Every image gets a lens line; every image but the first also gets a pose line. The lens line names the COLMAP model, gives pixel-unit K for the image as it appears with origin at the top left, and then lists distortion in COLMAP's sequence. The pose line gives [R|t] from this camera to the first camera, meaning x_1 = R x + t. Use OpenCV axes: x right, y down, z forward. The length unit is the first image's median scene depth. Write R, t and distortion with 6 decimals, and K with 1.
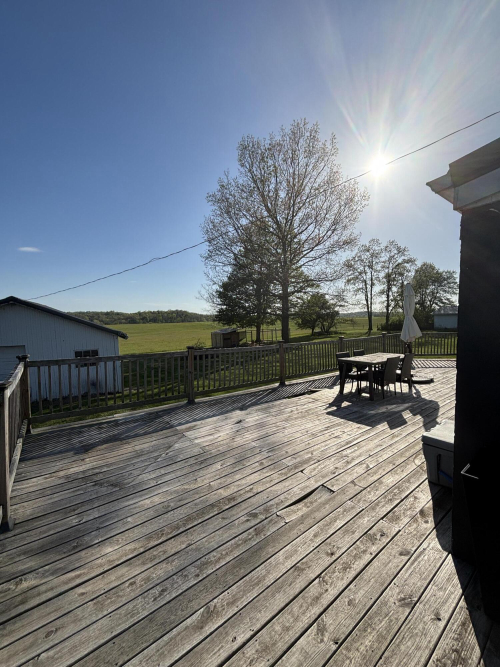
lens RADIAL K [[271.3, 0, 253.5], [0, 271.3, 335.4], [0, 0, 1]] dist [0.000235, 0.001141]
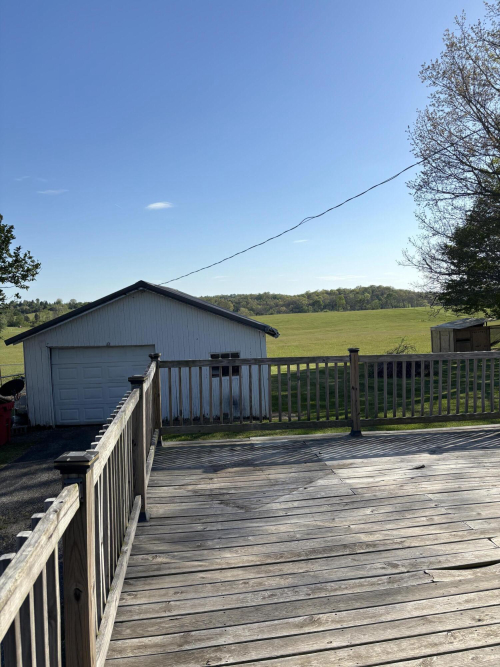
lens RADIAL K [[507.1, 0, 252.3], [0, 507.1, 334.7], [0, 0, 1]] dist [0.012822, -0.003777]
pose [[0.873888, 0.005105, -0.486101, 0.032209], [-0.003577, 0.999985, 0.004070, 0.001098], [0.486115, -0.001818, 0.873893, -0.040820]]
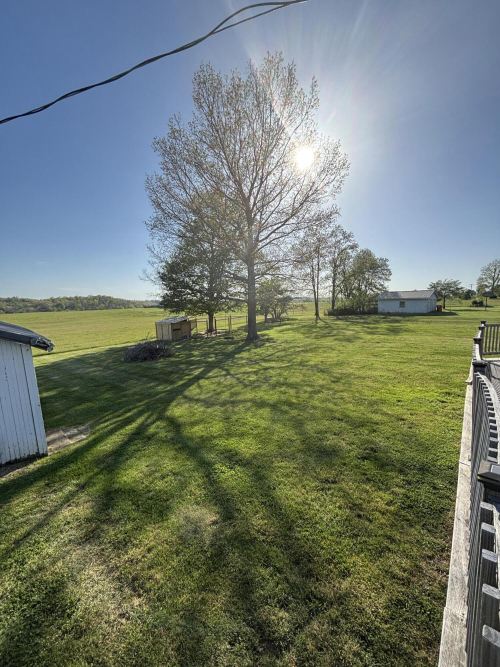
lens RADIAL K [[271.3, 0, 249.0], [0, 271.3, 333.9], [0, 0, 1]] dist [0.000235, 0.001141]
pose [[0.974124, -0.031261, 0.223842, -0.108258], [0.020842, 0.998593, 0.048758, -0.015595], [-0.225052, -0.042831, 0.973405, 0.209475]]
